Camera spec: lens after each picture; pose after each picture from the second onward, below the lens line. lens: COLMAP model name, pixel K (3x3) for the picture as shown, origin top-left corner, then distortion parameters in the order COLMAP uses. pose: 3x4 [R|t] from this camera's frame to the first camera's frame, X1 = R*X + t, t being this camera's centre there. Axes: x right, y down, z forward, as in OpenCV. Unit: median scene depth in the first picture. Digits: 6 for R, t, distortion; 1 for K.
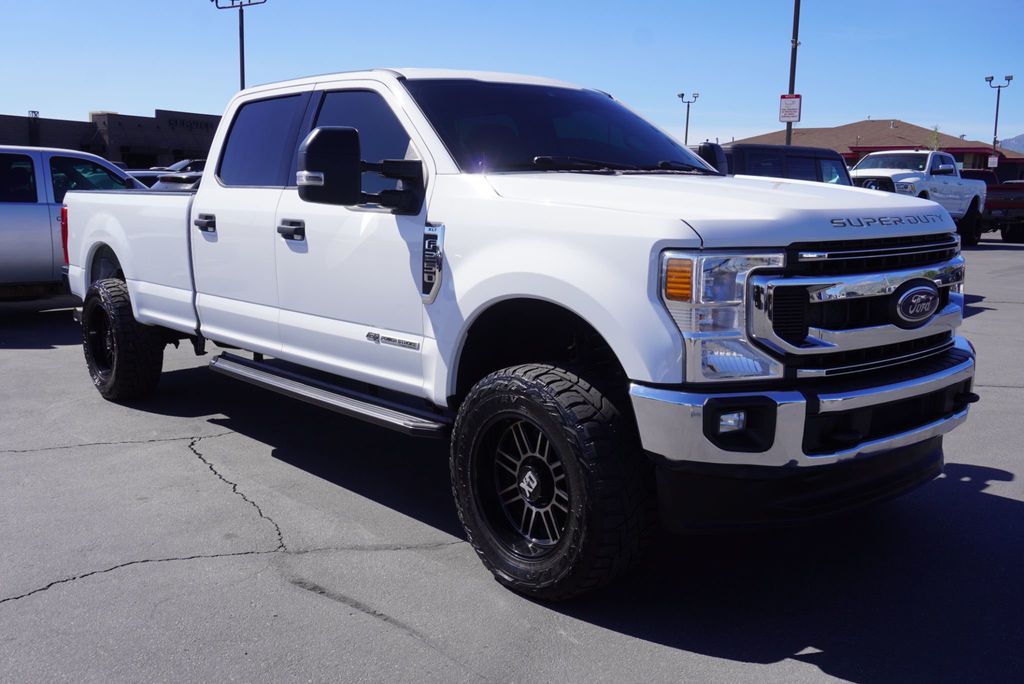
lens RADIAL K [[959.2, 0, 494.8], [0, 959.2, 345.4], [0, 0, 1]] dist [0.004967, 0.014876]
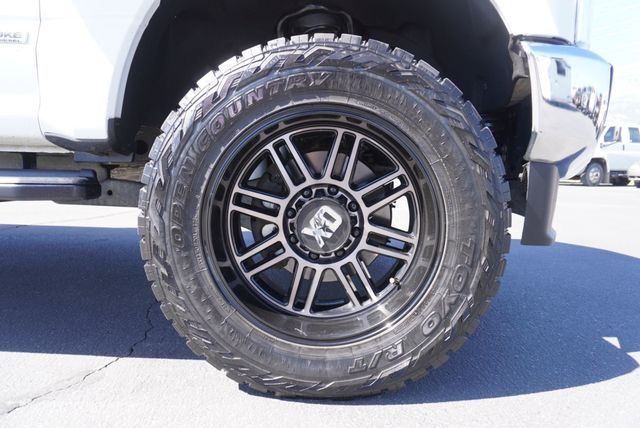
lens RADIAL K [[418.5, 0, 323.2], [0, 418.5, 213.2], [0, 0, 1]] dist [-0.020352, 0.000893]
pose [[0.666026, -0.060686, 0.743456, -0.170934], [0.091725, 0.995784, -0.000889, 0.135908], [-0.740267, 0.068786, 0.668785, 0.811078]]
